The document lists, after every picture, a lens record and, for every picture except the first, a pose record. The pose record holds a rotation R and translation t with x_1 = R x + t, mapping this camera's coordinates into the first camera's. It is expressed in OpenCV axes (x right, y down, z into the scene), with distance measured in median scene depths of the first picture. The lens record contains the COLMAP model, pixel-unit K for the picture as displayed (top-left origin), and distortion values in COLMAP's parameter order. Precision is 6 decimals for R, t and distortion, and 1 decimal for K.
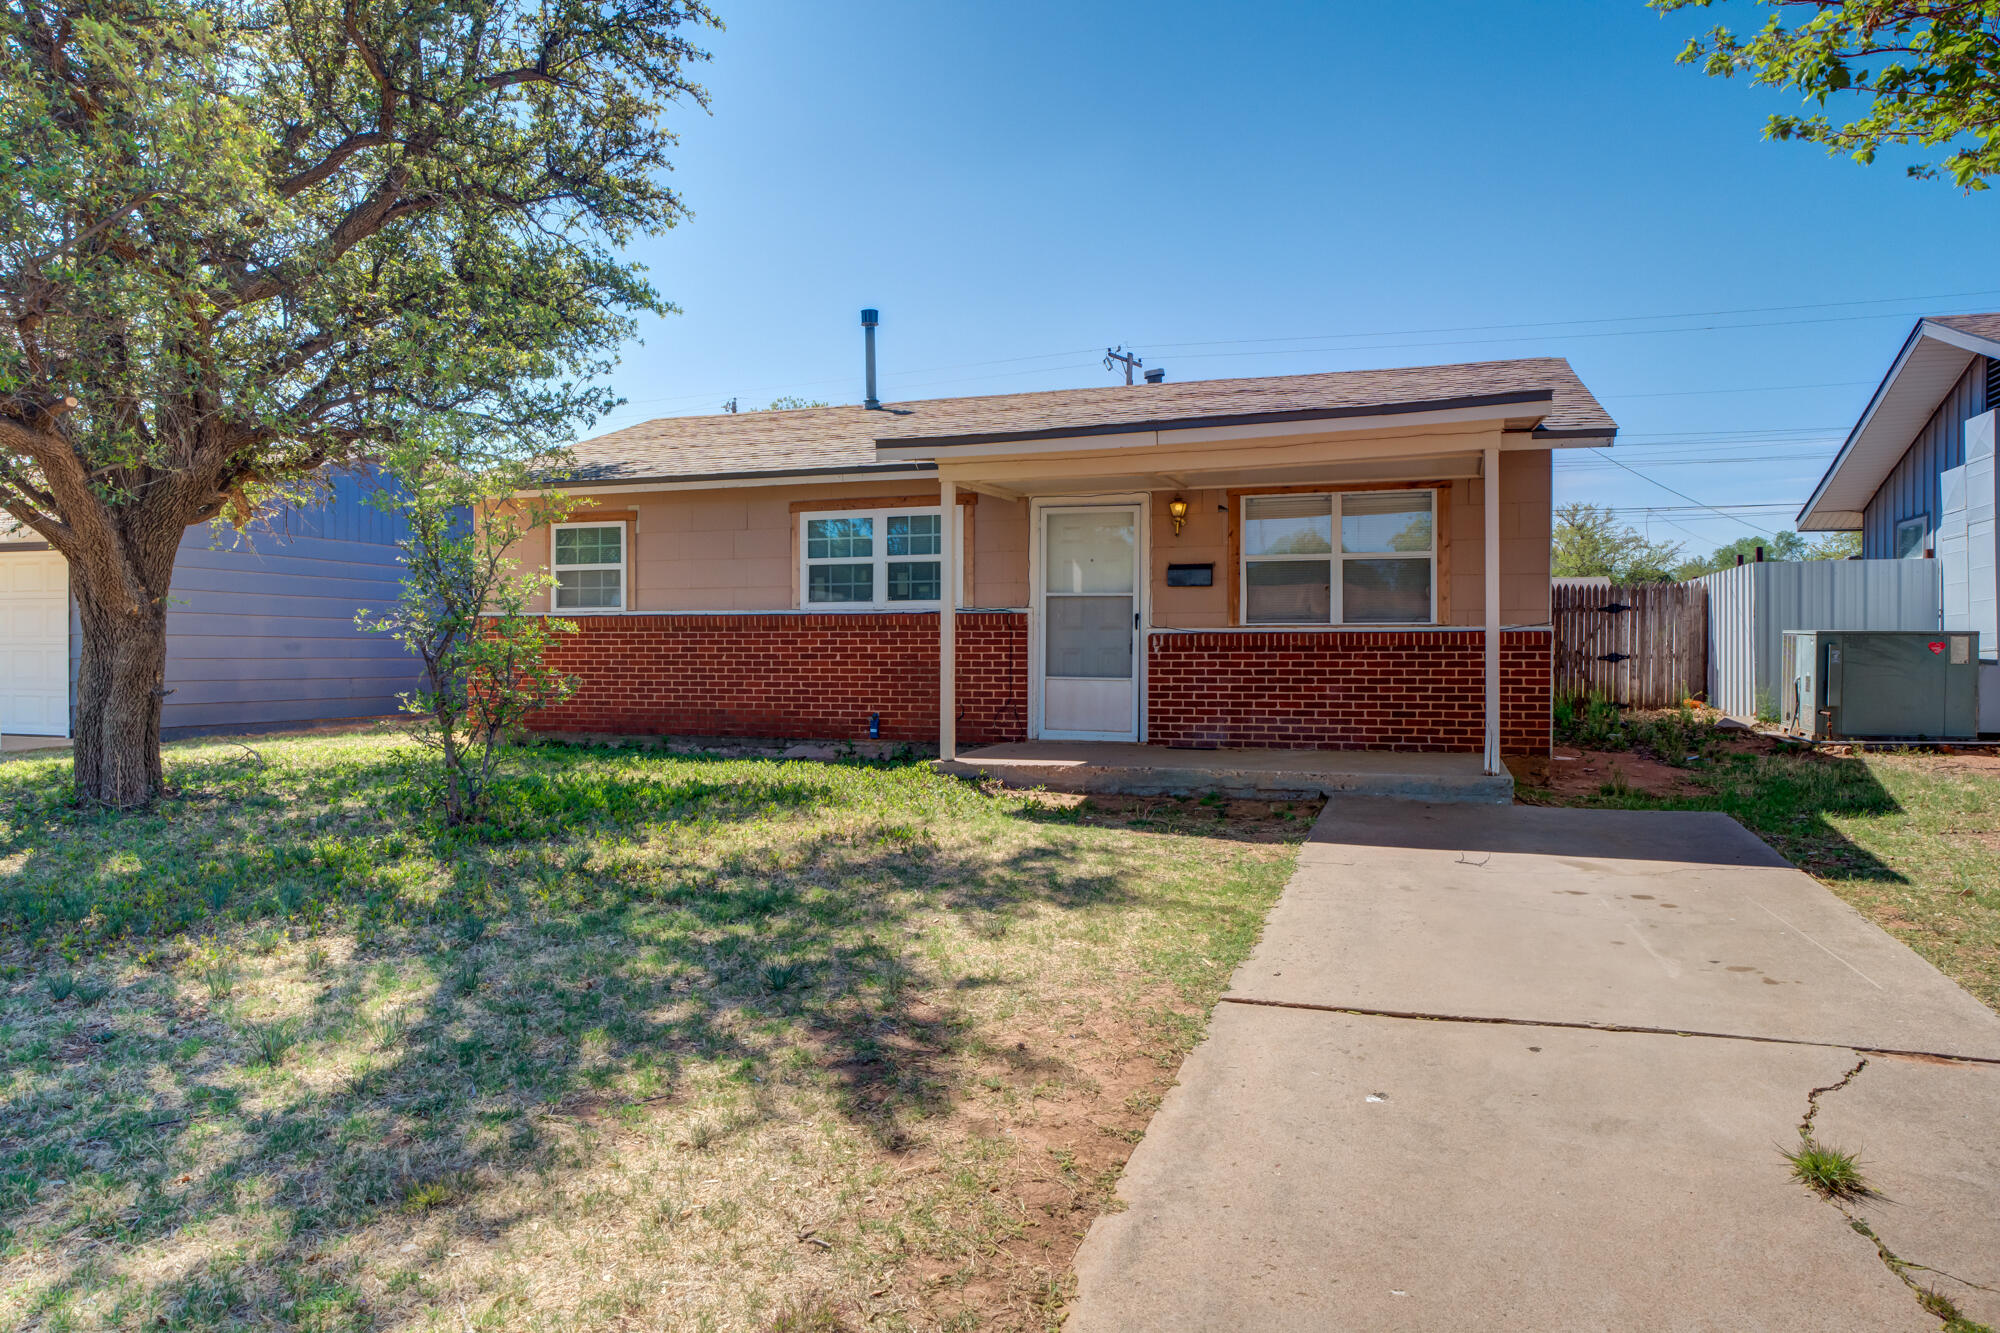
lens RADIAL K [[1401.0, 0, 987.7], [0, 1401.0, 686.6], [0, 0, 1]] dist [-0.014323, 0.000529]
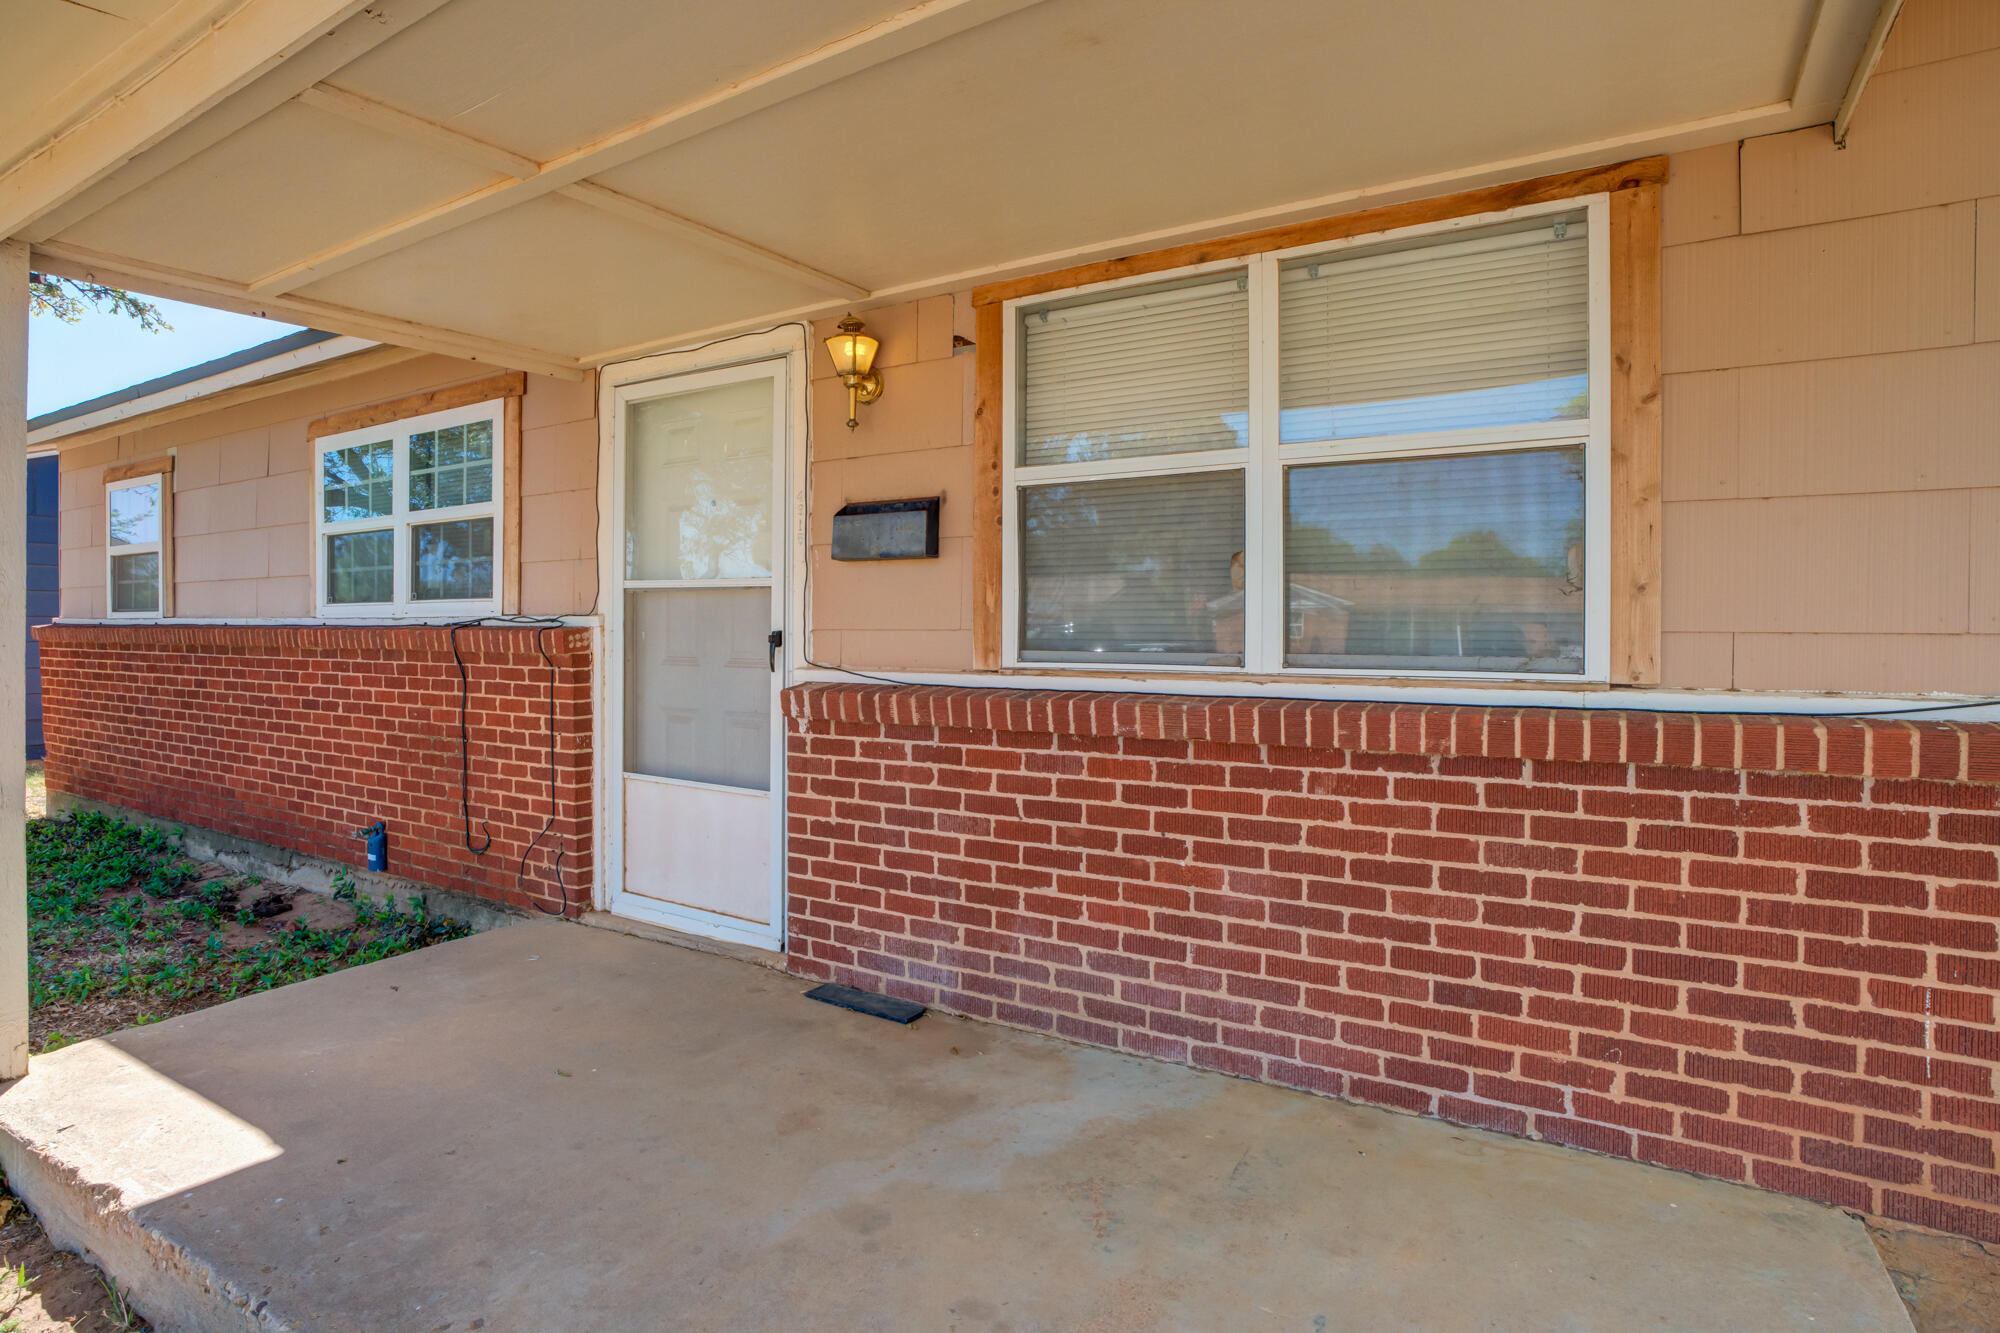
lens RADIAL K [[1046.5, 0, 1000.0], [0, 1046.5, 666.5], [0, 0, 1]] dist [-0.042415, 0.000842]
pose [[0.981198, 0.008473, -0.192819, 0.231108], [-0.006456, 0.999918, 0.011088, -0.046949], [0.192897, -0.009635, 0.981172, 0.740274]]
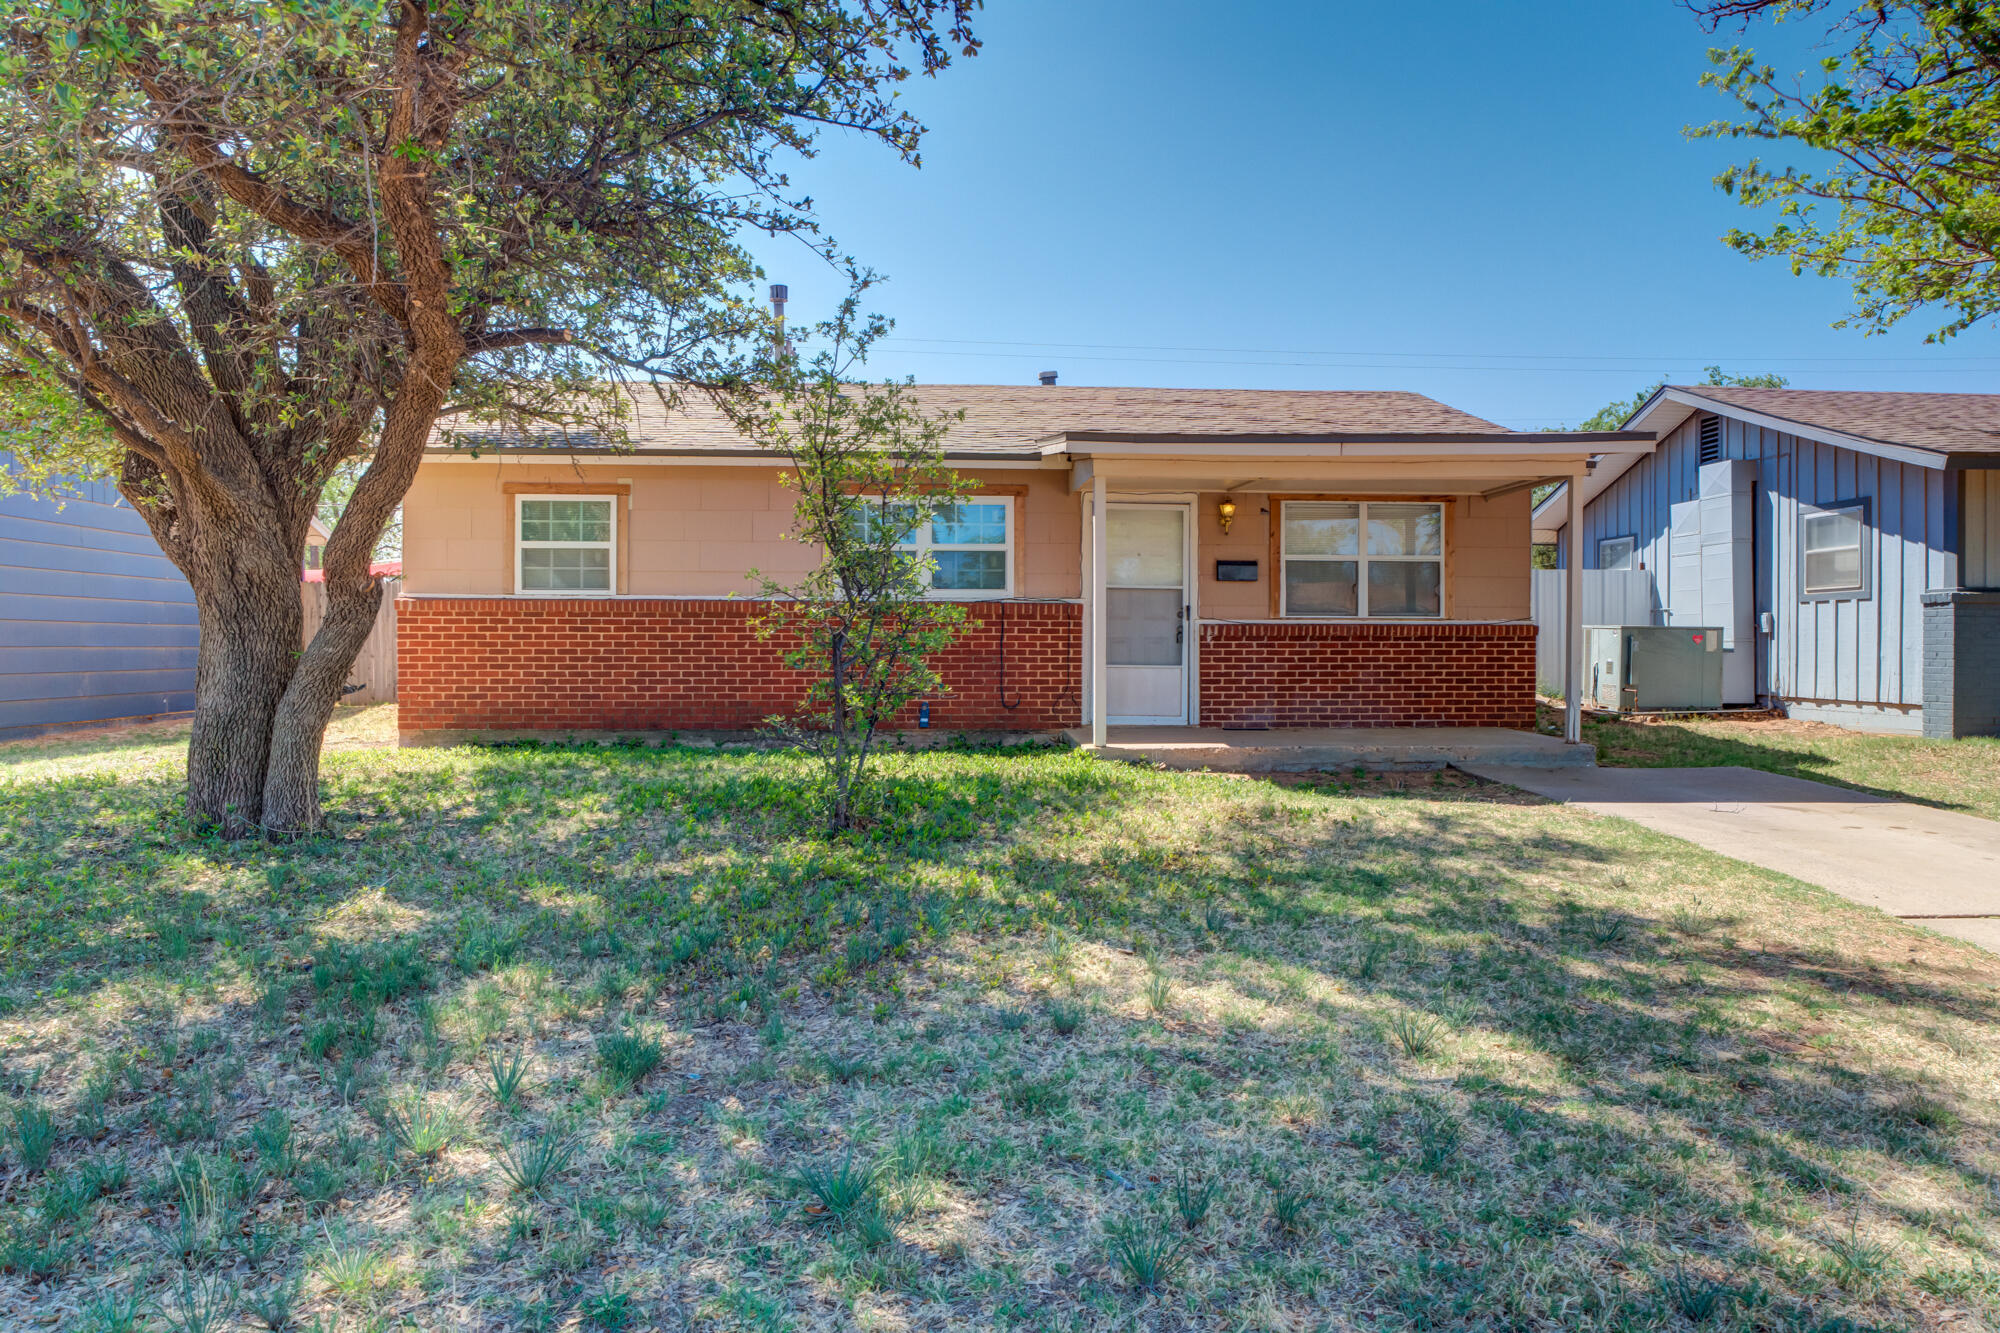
lens RADIAL K [[1401.0, 0, 987.7], [0, 1401.0, 686.6], [0, 0, 1]] dist [-0.014323, 0.000529]
pose [[0.907489, -0.011561, 0.419917, -0.496484], [0.007891, 0.999914, 0.010476, -0.002430], [-0.420002, -0.006193, 0.907502, 0.090545]]
